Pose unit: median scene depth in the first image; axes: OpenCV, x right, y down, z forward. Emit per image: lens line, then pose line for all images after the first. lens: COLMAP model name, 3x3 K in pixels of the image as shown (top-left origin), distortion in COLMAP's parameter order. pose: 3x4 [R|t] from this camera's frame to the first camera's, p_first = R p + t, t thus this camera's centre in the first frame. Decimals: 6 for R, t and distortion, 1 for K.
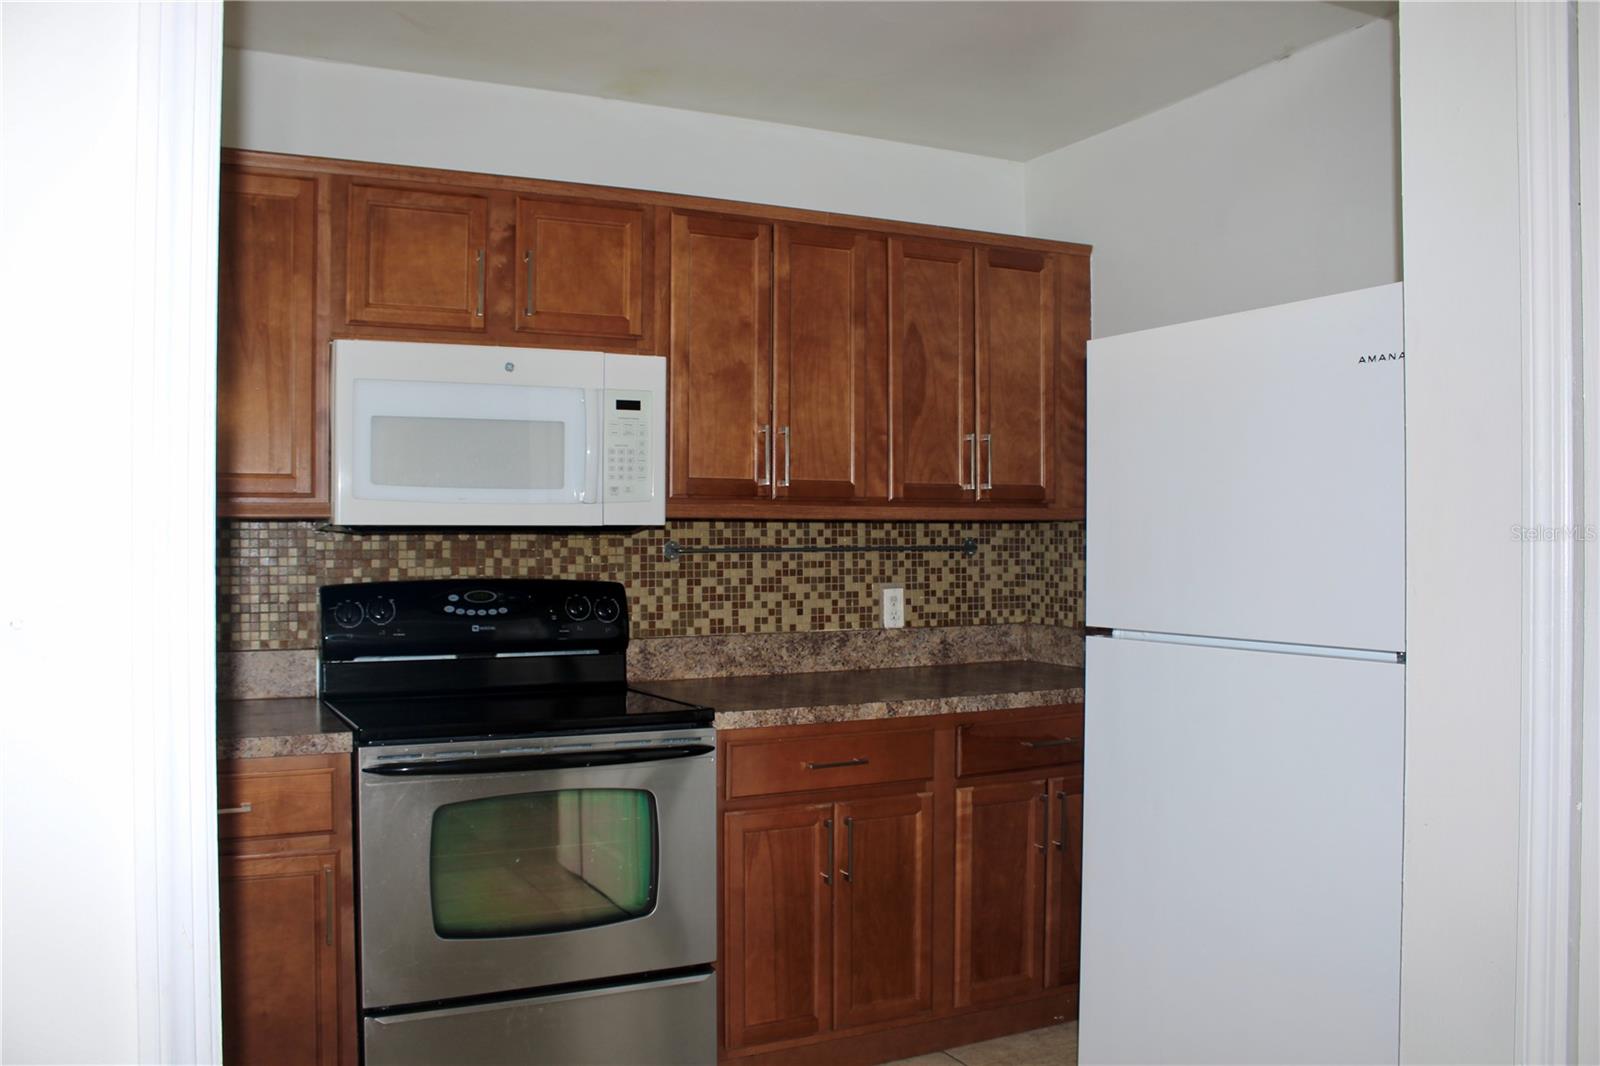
lens RADIAL K [[1346.6, 0, 800.0], [0, 1346.6, 533.0], [0, 0, 1]] dist [-0.168515, 0.164189]
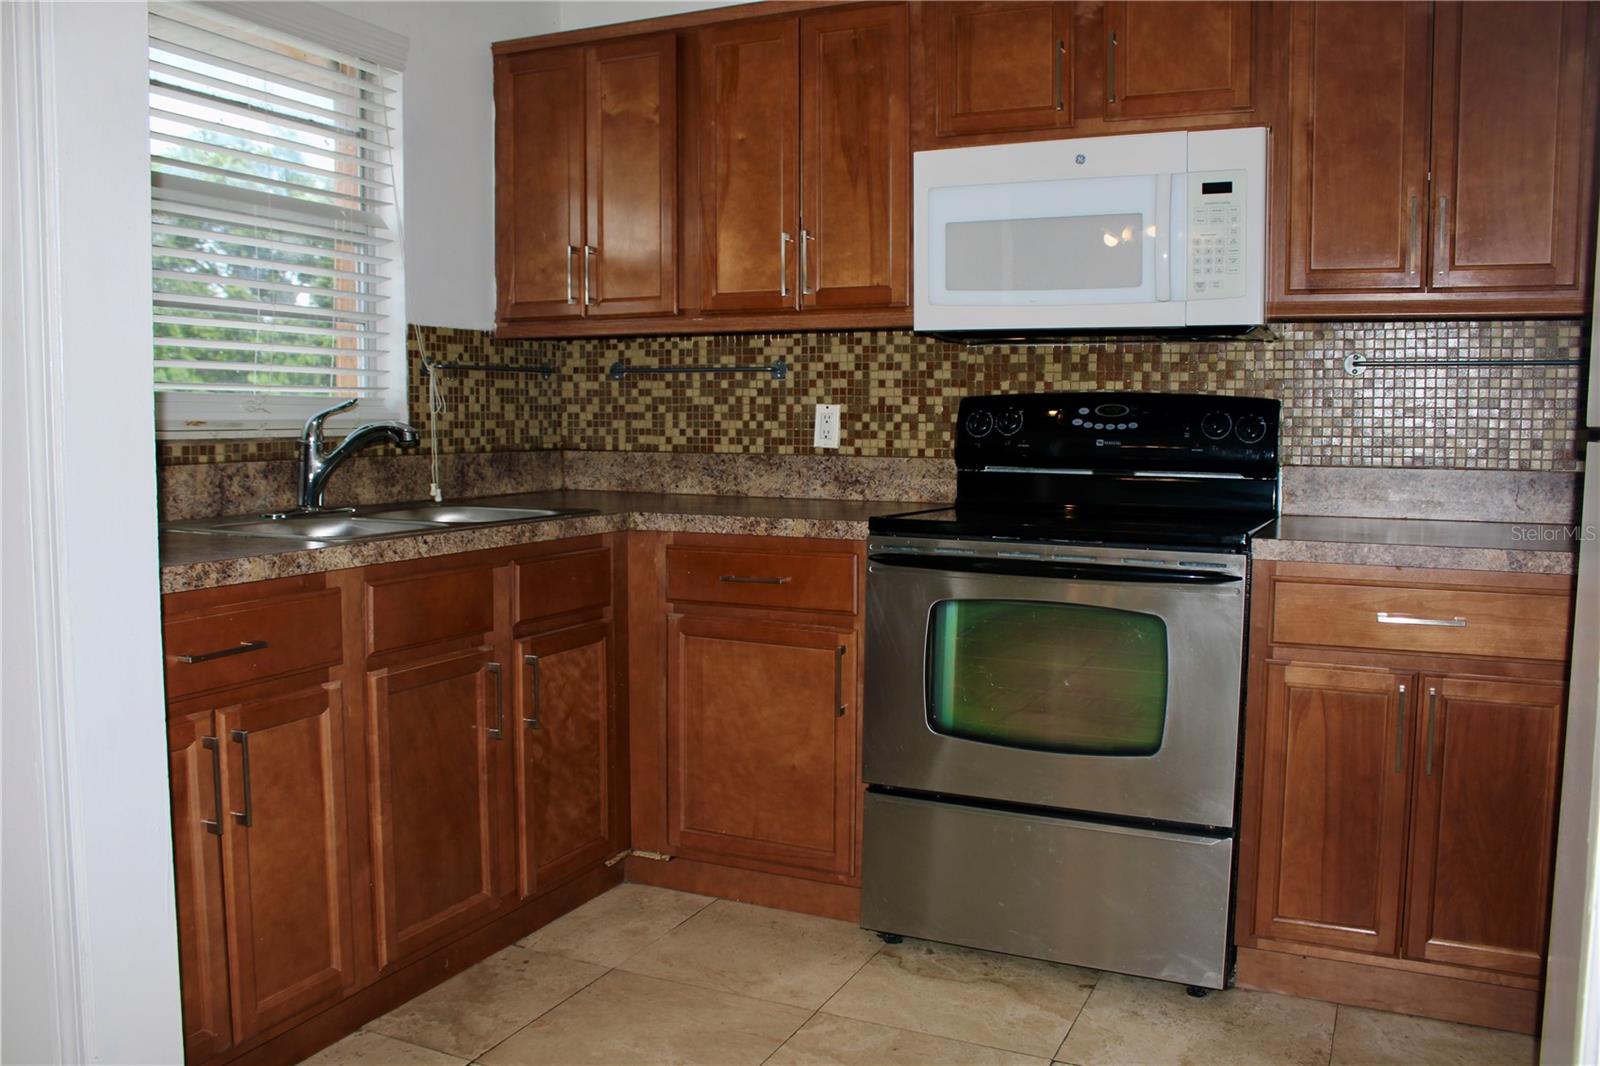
lens RADIAL K [[1346.6, 0, 800.0], [0, 1346.6, 533.0], [0, 0, 1]] dist [-0.168515, 0.164189]
pose [[0.611413, 0.070742, -0.788143, 0.396052], [-0.005180, 0.996332, 0.085410, 0.057007], [0.791295, -0.048139, 0.609537, 0.249216]]
